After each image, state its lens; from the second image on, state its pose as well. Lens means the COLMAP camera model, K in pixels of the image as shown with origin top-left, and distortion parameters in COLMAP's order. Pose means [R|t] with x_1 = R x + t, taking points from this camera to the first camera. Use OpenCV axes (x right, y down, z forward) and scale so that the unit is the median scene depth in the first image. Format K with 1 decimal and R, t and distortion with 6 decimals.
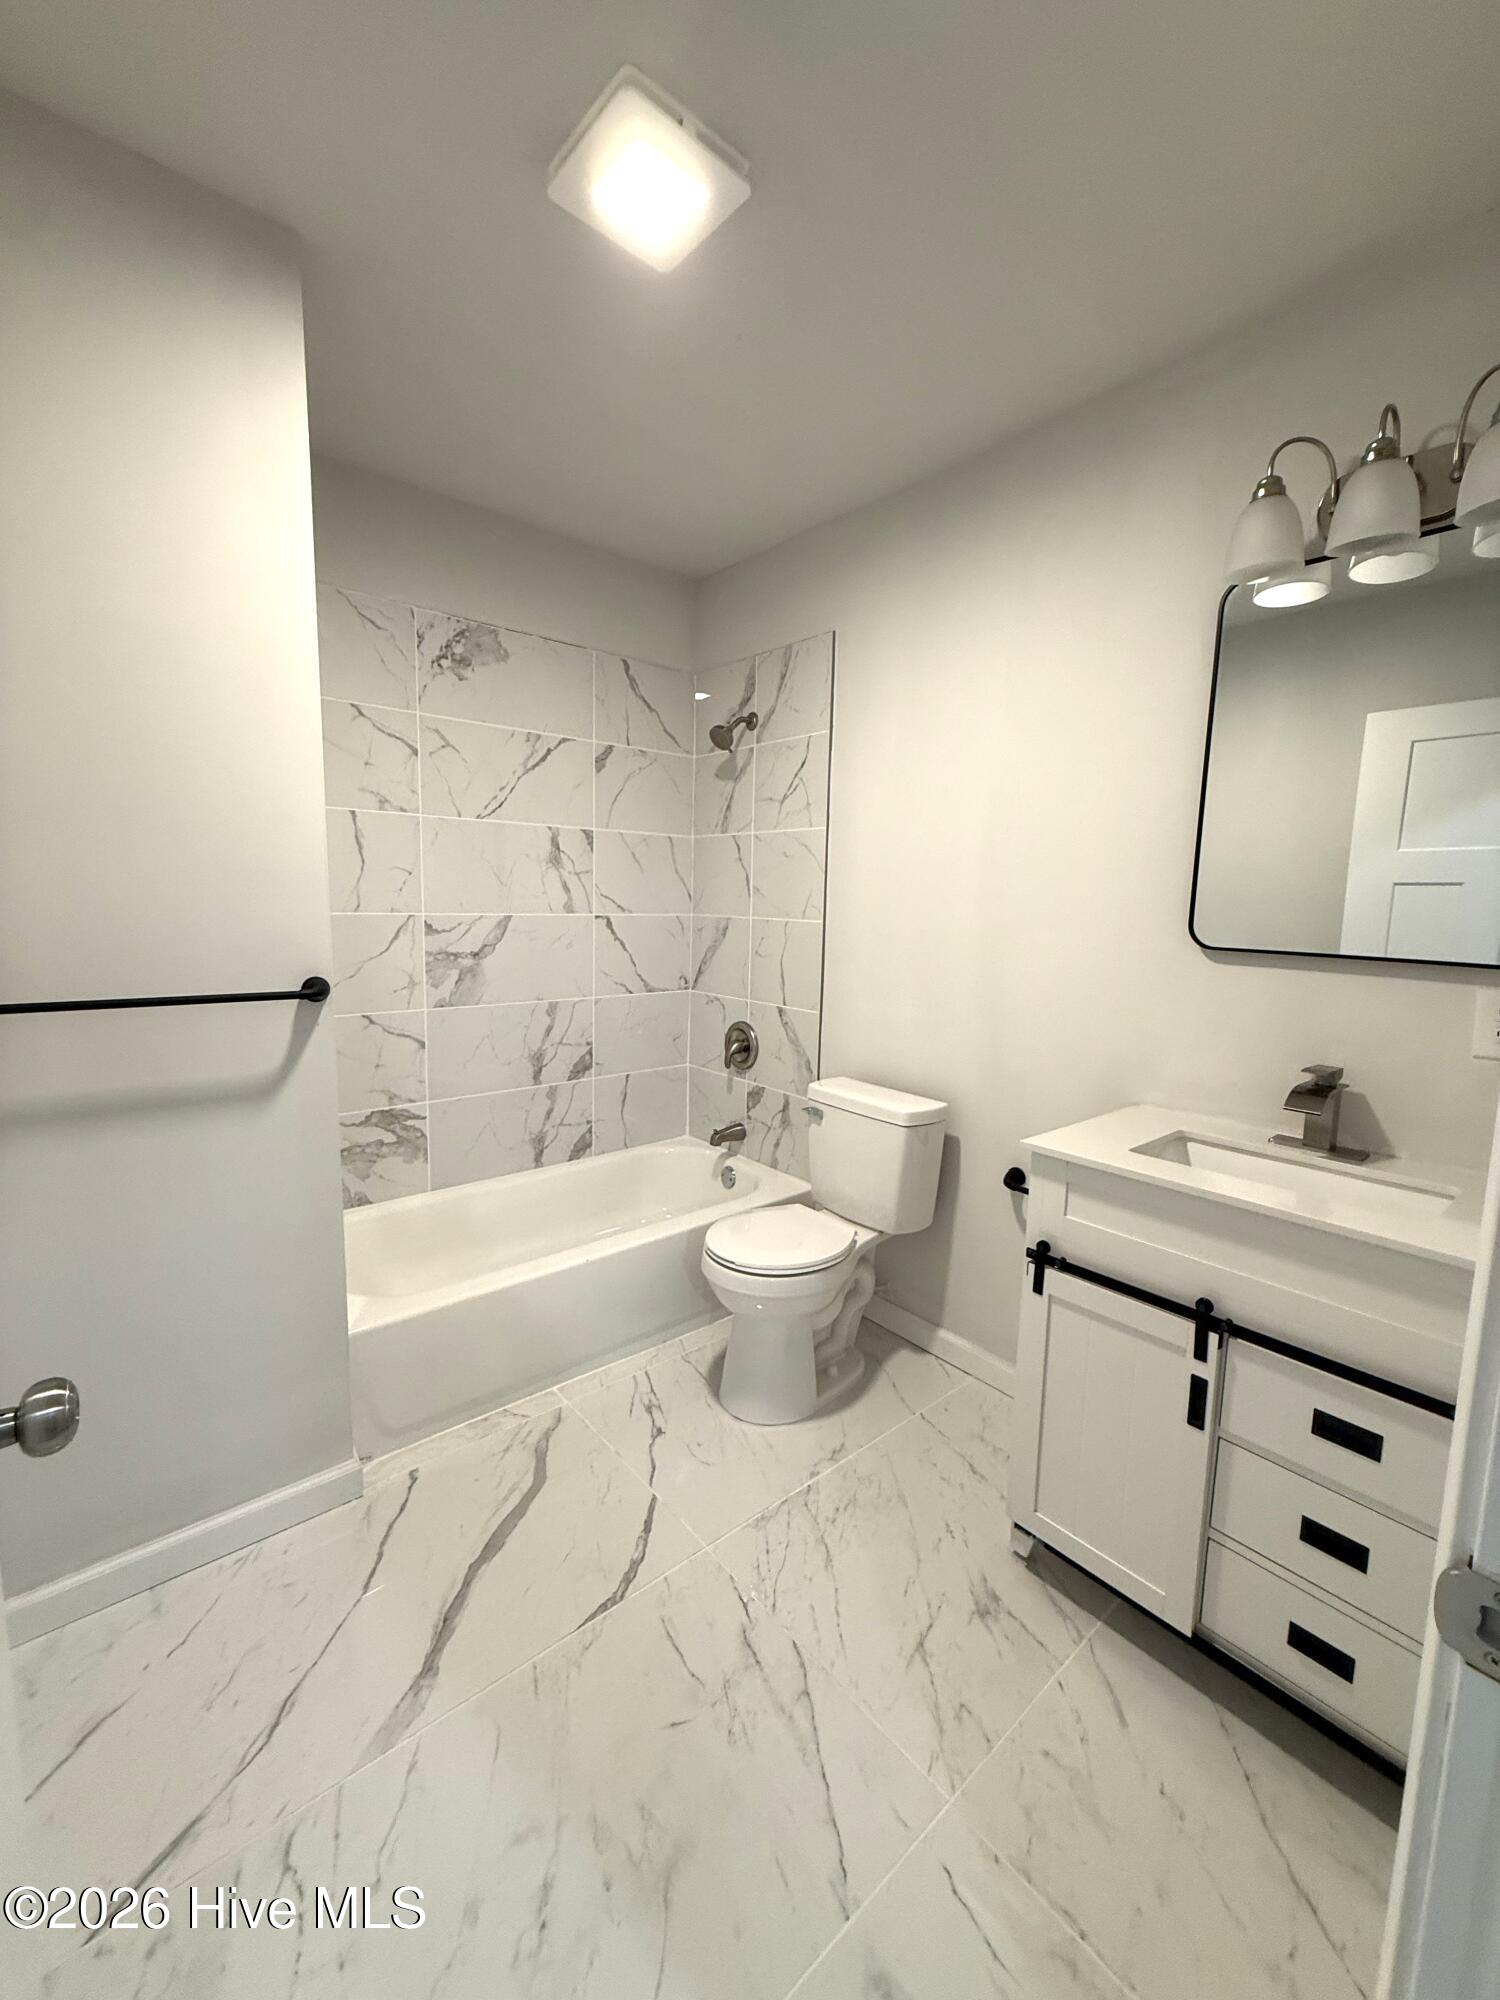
lens RADIAL K [[798.7, 0, 748.5], [0, 798.7, 994.6], [0, 0, 1]] dist [0.001449, 0.000433]
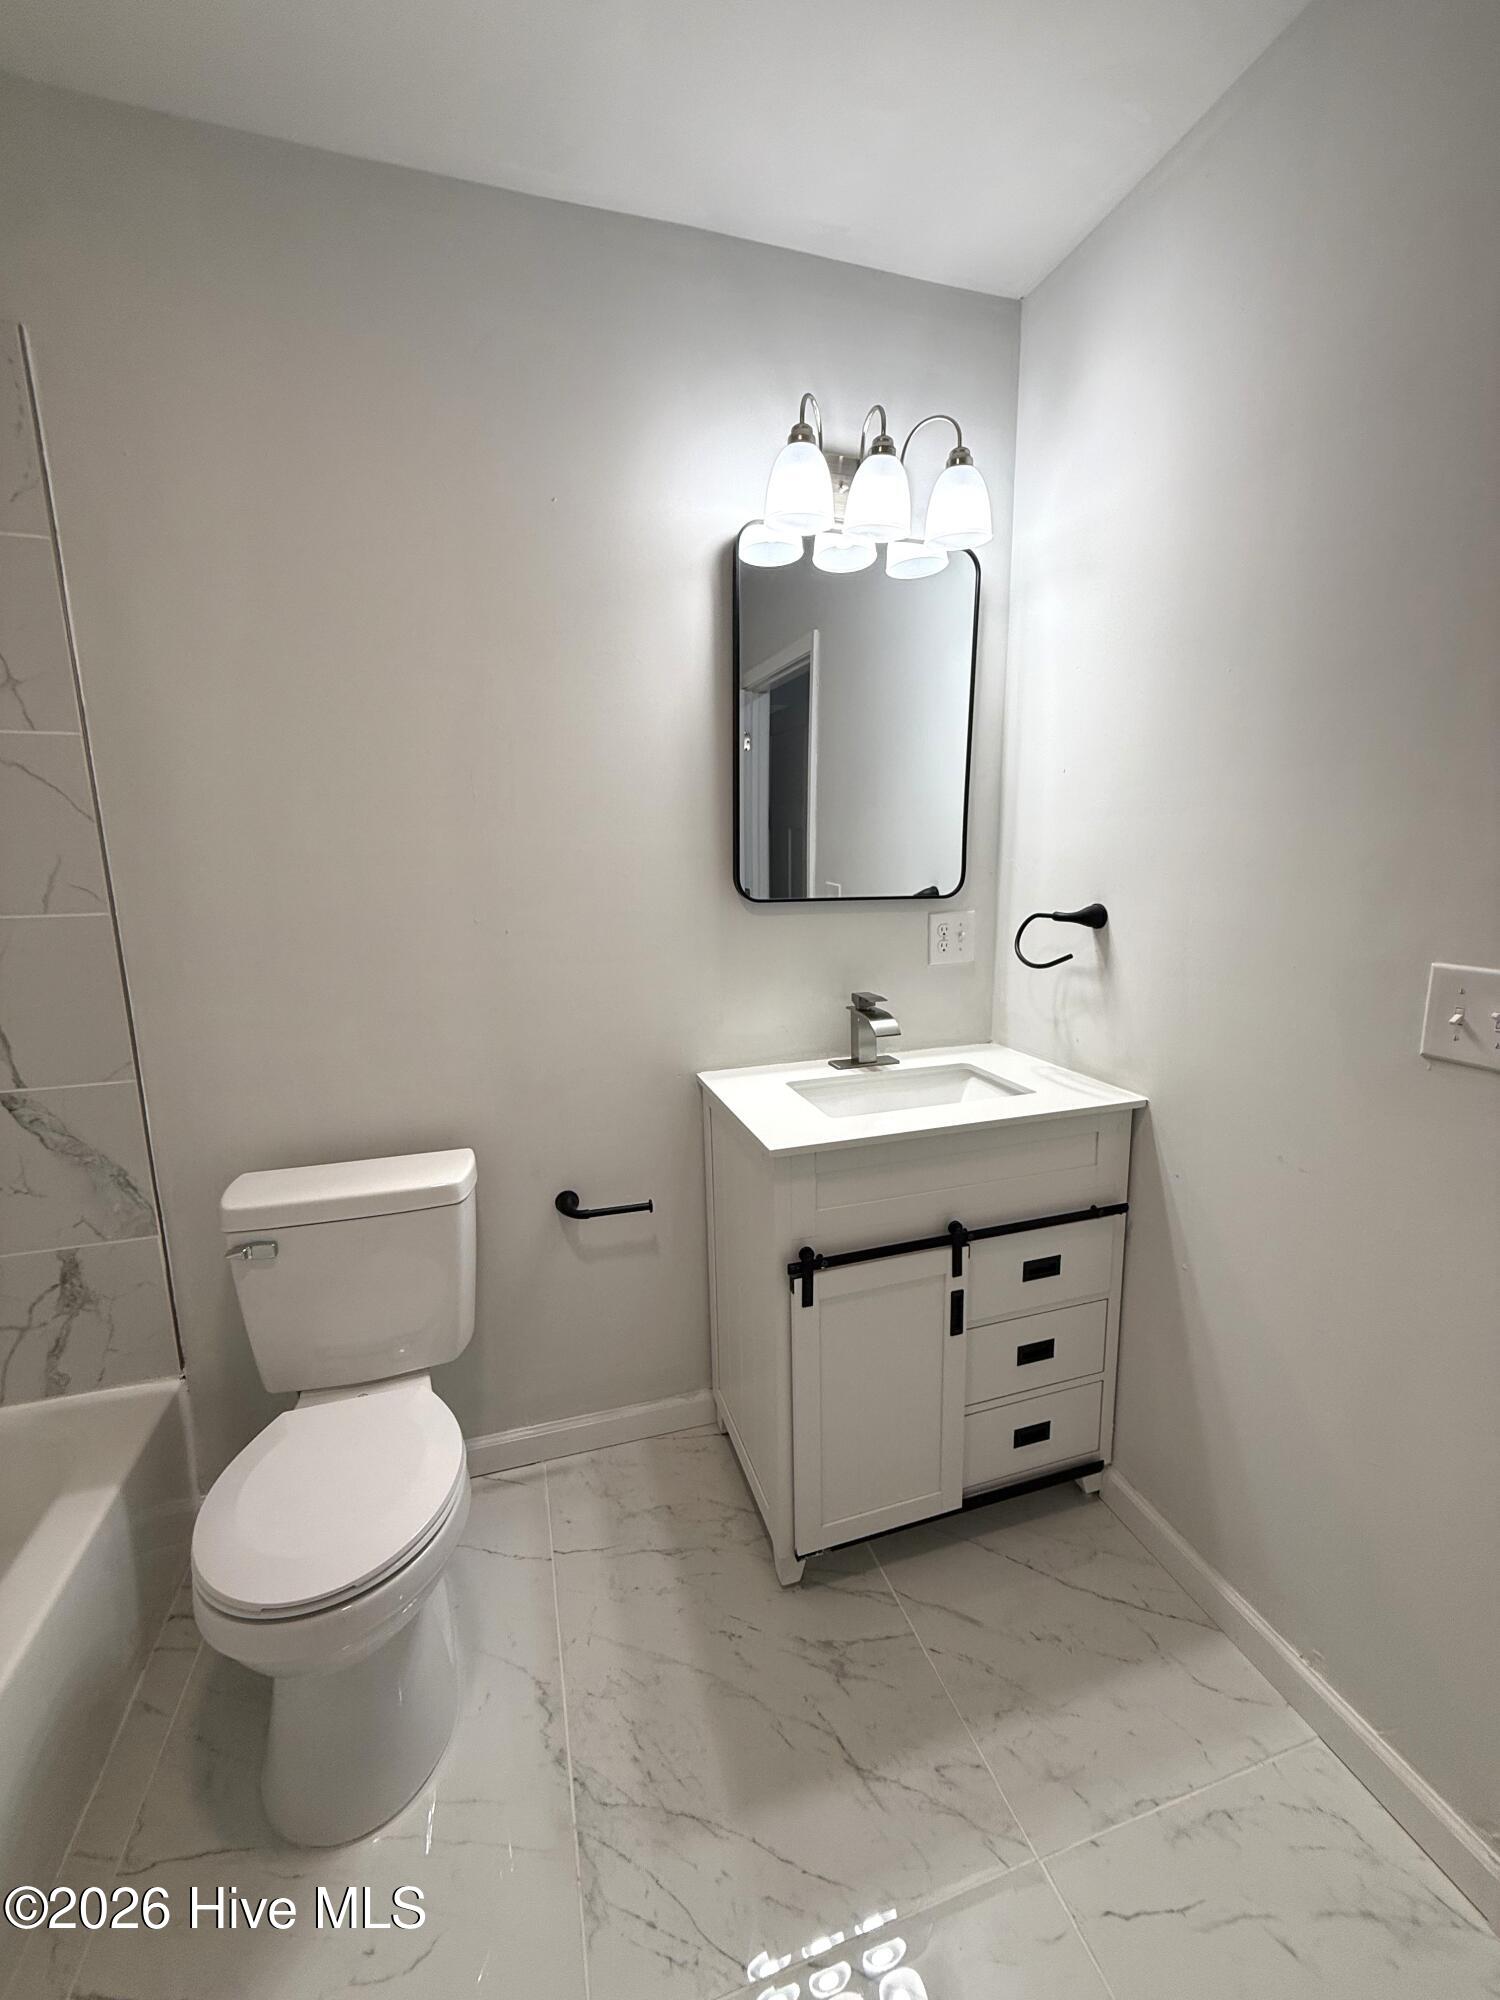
lens RADIAL K [[798.7, 0, 748.5], [0, 798.7, 994.6], [0, 0, 1]] dist [0.001449, 0.000433]
pose [[0.389726, -0.187931, 0.901552, -0.407912], [0.130900, 0.980322, 0.147765, -0.108629], [-0.911580, 0.060426, 0.406657, 0.687329]]
